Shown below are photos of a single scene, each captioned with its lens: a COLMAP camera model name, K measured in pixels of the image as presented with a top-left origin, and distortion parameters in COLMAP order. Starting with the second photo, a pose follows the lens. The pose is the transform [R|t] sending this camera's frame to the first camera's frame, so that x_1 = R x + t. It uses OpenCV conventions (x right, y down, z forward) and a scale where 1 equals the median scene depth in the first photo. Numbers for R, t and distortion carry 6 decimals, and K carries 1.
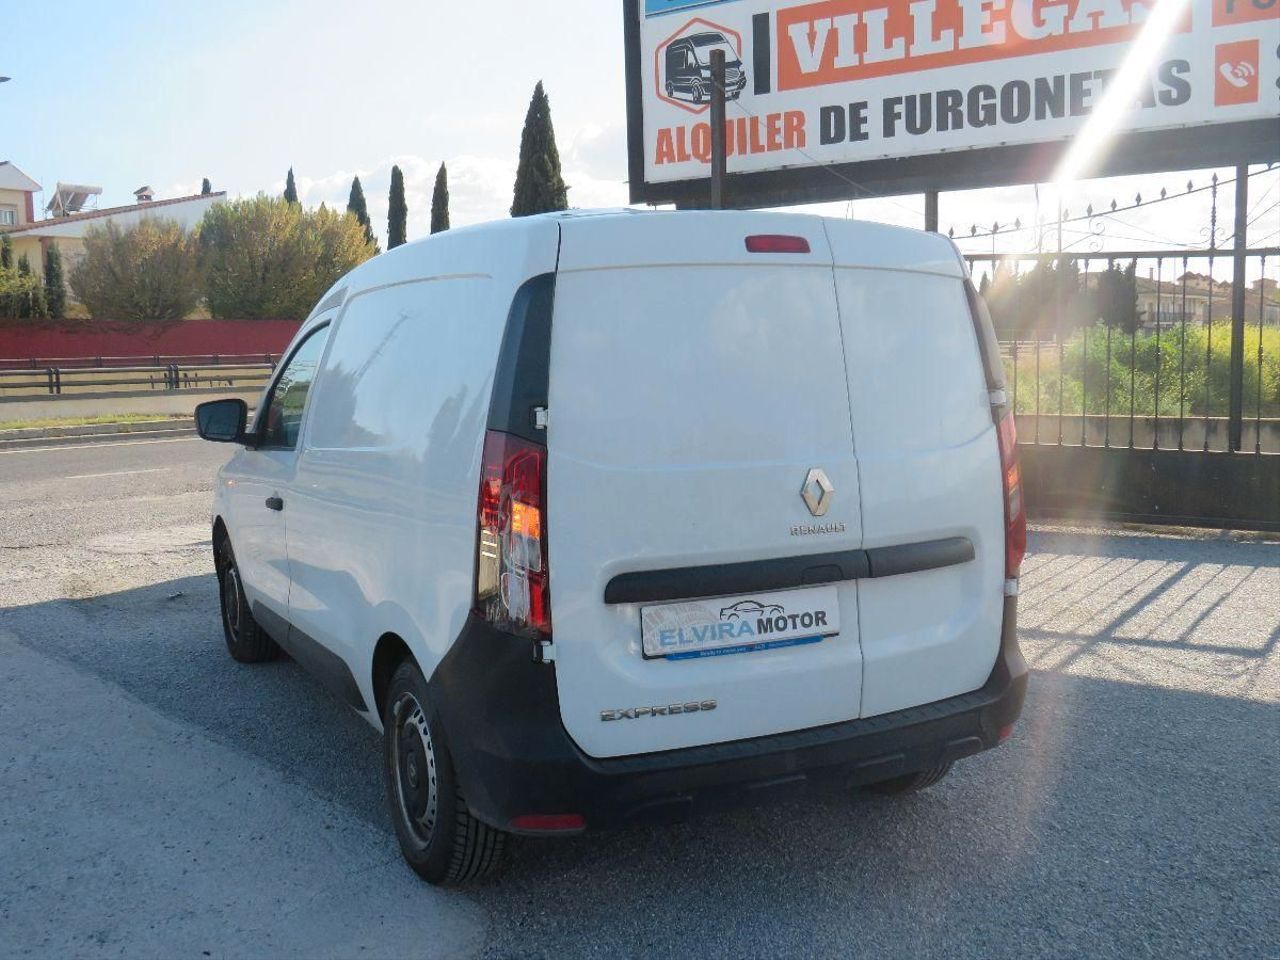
lens RADIAL K [[1271.5, 0, 640.0], [0, 1271.5, 480.0], [0, 0, 1]] dist [-0.047754, 0.017271]
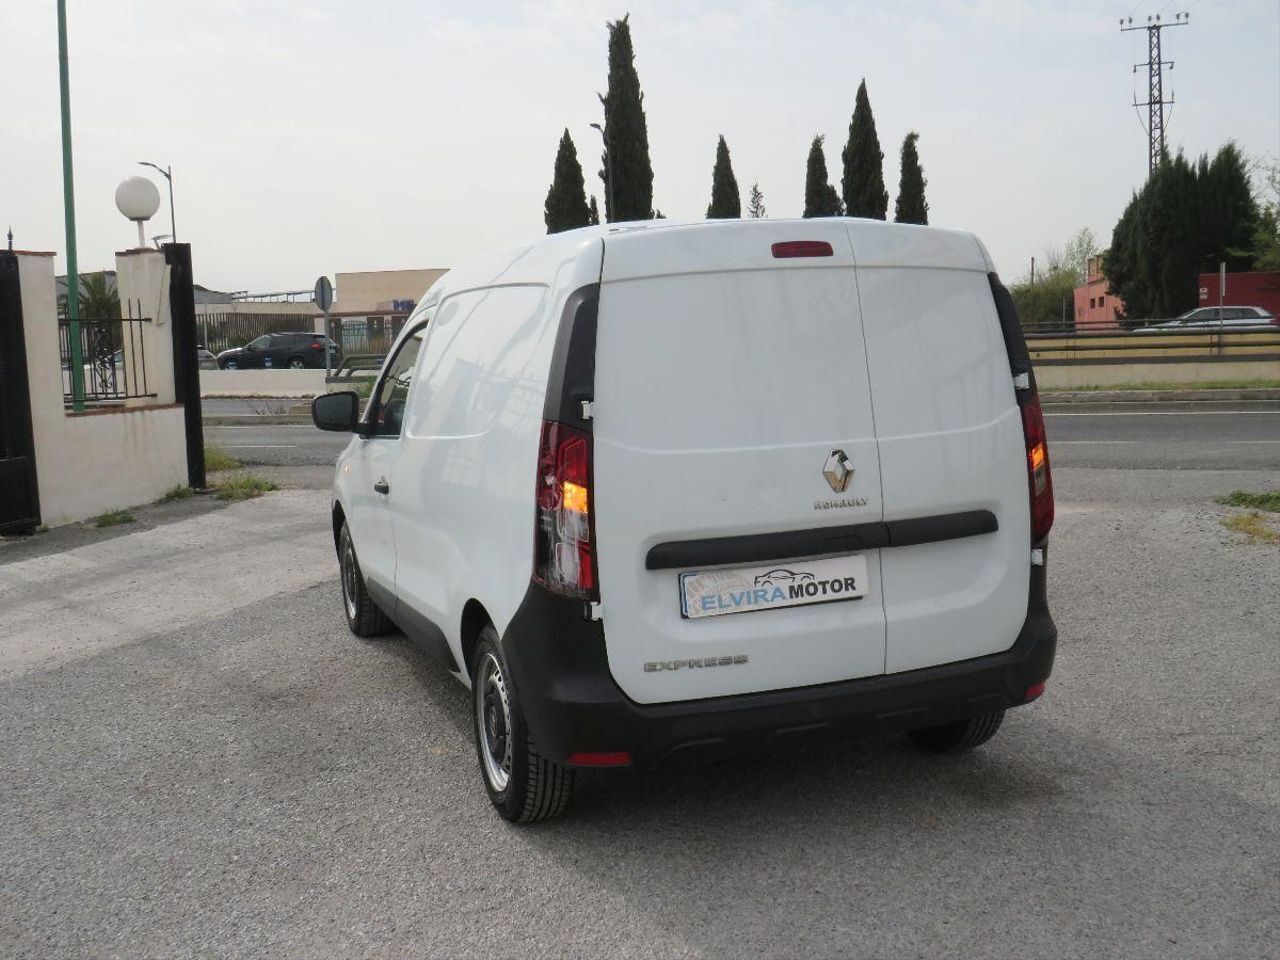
lens RADIAL K [[1310.2, 0, 640.0], [0, 1310.2, 480.0], [0, 0, 1]] dist [-0.042516, 0.009280]
pose [[0.993759, -0.010187, -0.111084, 0.073021], [0.011470, 0.999875, 0.010925, 0.002211], [0.110959, -0.012131, 0.993751, -0.126822]]
